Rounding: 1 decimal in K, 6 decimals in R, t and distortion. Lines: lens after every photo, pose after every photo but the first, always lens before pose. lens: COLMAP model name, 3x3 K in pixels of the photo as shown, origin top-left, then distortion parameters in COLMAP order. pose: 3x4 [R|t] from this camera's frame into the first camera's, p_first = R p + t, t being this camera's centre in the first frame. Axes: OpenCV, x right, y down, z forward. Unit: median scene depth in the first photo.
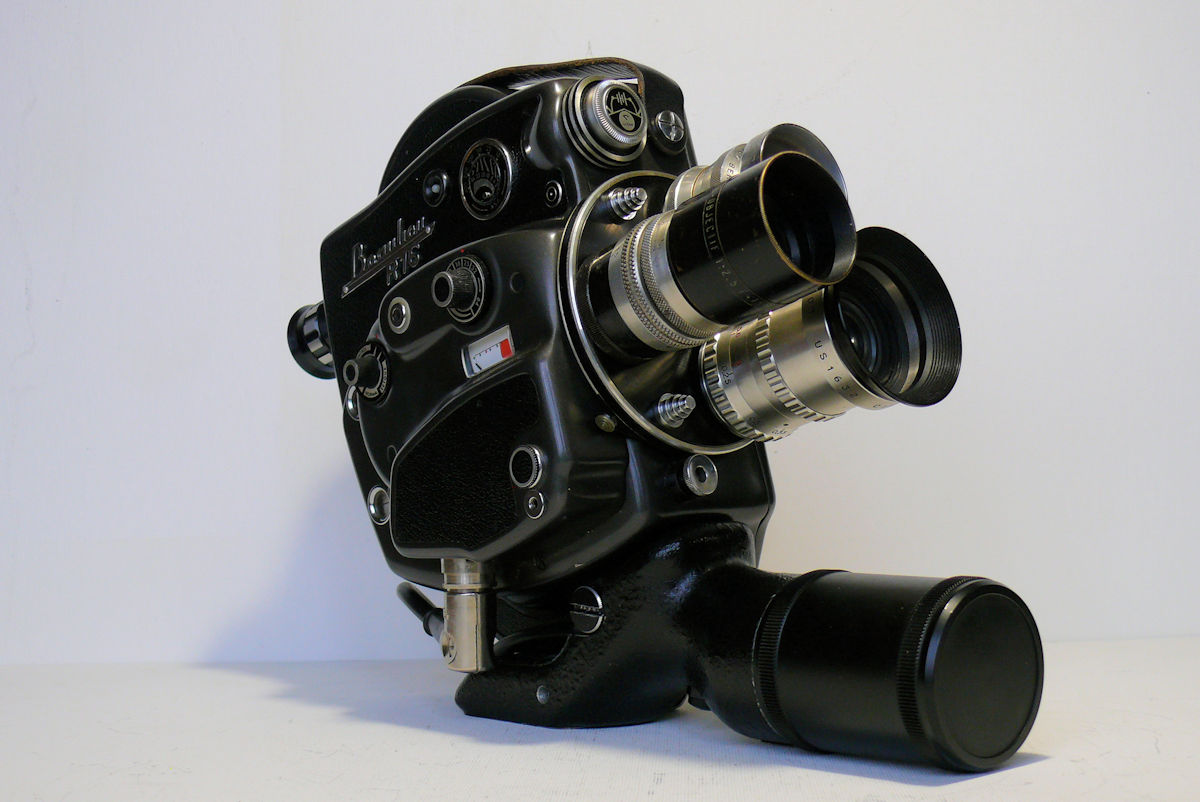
lens RADIAL K [[2047.3, 0, 600.0], [0, 2047.3, 403.9], [0, 0, 1]] dist [-0.004786, 0.000000]
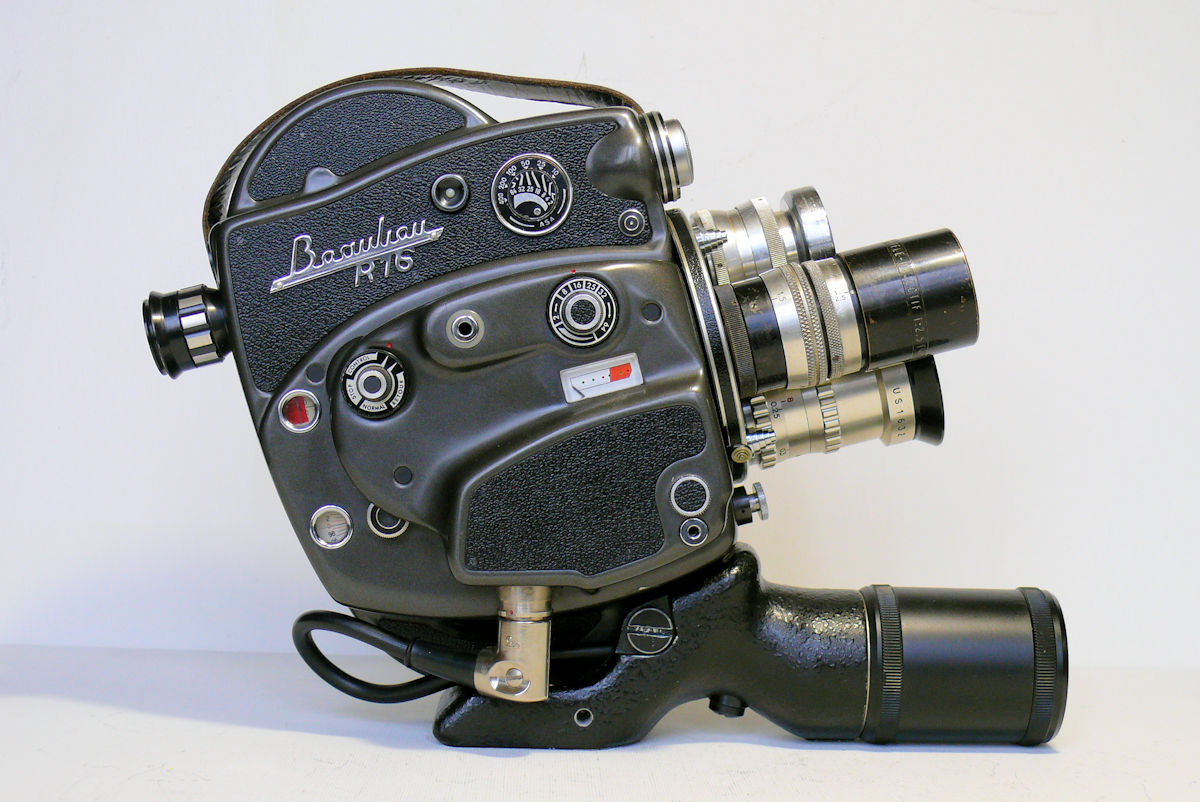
lens RADIAL K [[2047.3, 0, 600.1], [0, 2047.3, 399.0], [0, 0, 1]] dist [-0.004786, 0.000000]
pose [[0.589958, 0.031587, 0.806816, -0.824374], [-0.049140, 0.998787, -0.003170, -0.011320], [-0.805937, -0.037777, 0.590795, 0.400793]]
